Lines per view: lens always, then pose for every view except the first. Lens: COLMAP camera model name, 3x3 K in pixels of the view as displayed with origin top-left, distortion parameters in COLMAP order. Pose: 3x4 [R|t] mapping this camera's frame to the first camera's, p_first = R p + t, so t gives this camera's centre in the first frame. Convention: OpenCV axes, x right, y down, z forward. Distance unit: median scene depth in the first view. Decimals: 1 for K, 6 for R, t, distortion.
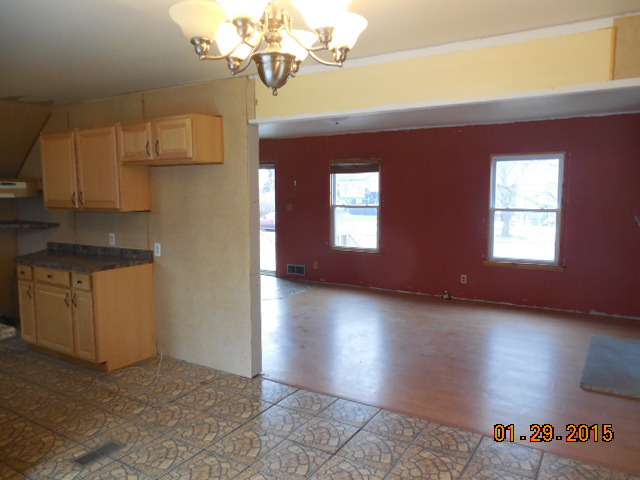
lens RADIAL K [[482.2, 0, 319.7], [0, 482.2, 240.7], [0, 0, 1]] dist [0.011065, 0.000560]
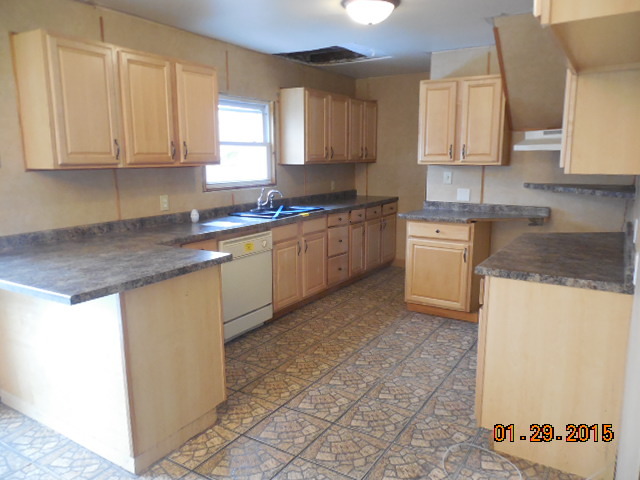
lens RADIAL K [[482.2, 0, 323.9], [0, 482.2, 237.4], [0, 0, 1]] dist [0.011065, 0.000560]
pose [[0.008274, 0.173240, -0.984845, 0.081963], [-0.107870, 0.979286, 0.171356, -0.051617], [0.994131, 0.104818, 0.026790, 0.705942]]
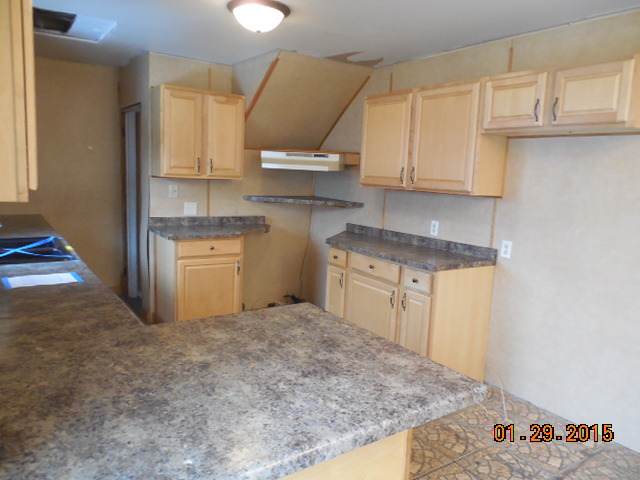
lens RADIAL K [[482.2, 0, 319.7], [0, 482.2, 239.1], [0, 0, 1]] dist [0.011065, 0.000560]
pose [[0.913824, 0.105292, -0.392222, -0.306642], [-0.095913, 0.994439, 0.043492, -0.001732], [0.394621, -0.002125, 0.918842, 0.191369]]
